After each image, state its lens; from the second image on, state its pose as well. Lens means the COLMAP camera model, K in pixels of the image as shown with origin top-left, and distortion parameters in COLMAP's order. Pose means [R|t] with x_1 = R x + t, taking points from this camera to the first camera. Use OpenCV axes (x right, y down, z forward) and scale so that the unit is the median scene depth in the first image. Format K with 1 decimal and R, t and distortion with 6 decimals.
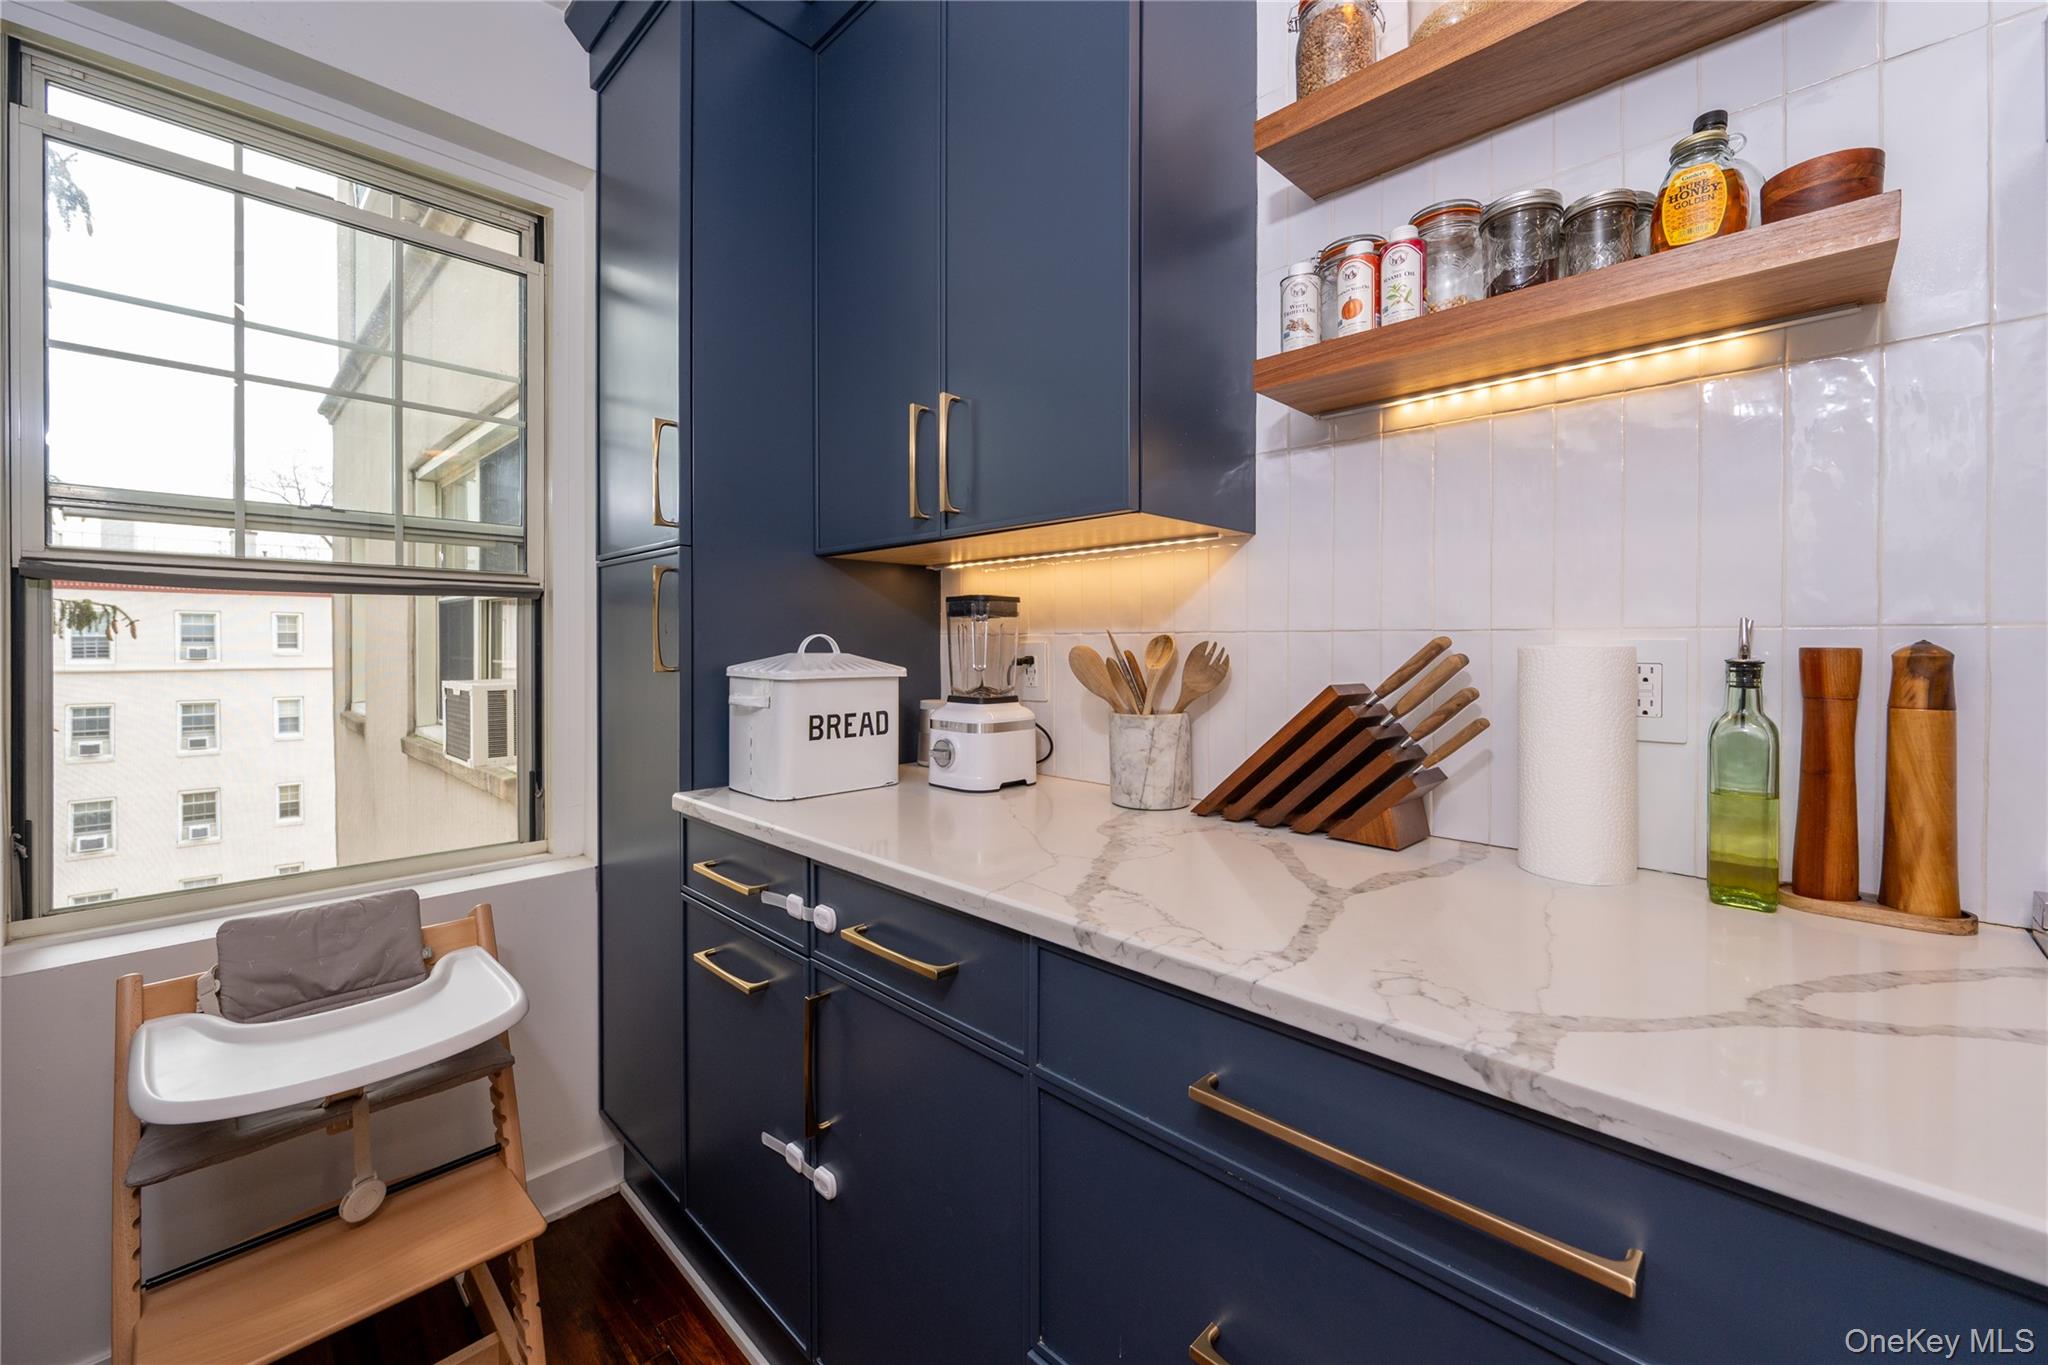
lens RADIAL K [[819.6, 0, 1014.1], [0, 819.6, 640.1], [0, 0, 1]] dist [0.016092, -0.000228]
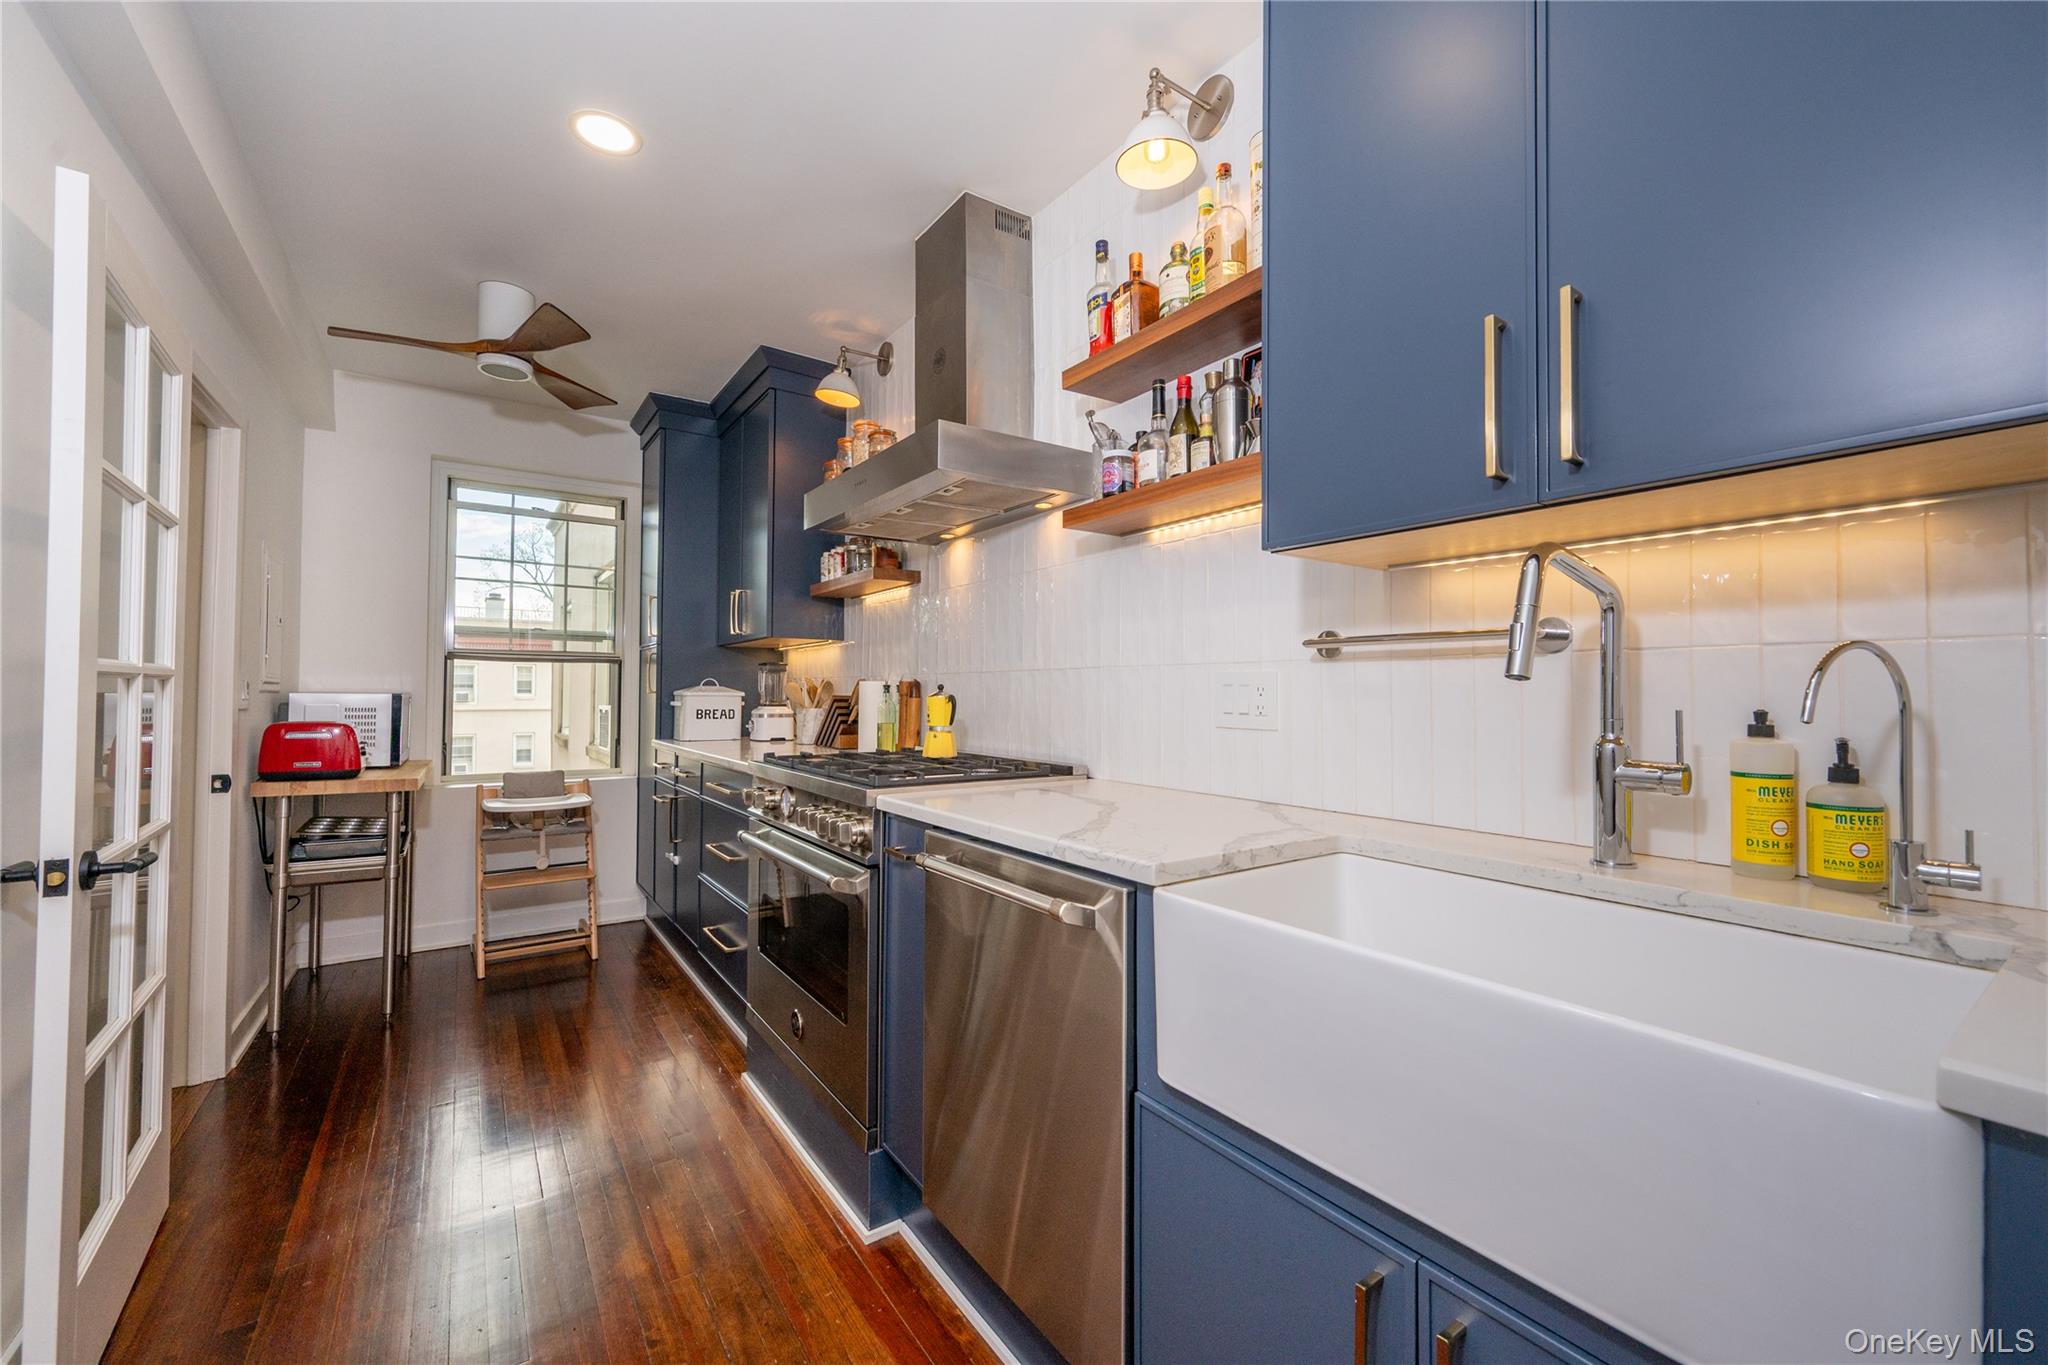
lens RADIAL K [[819.6, 0, 1025.2], [0, 819.6, 663.5], [0, 0, 1]] dist [0.016092, -0.000228]
pose [[0.985050, -0.004509, -0.172211, 1.682348], [-0.000553, 0.999570, -0.029333, 0.029192], [0.172269, 0.028990, 0.984623, -1.926425]]
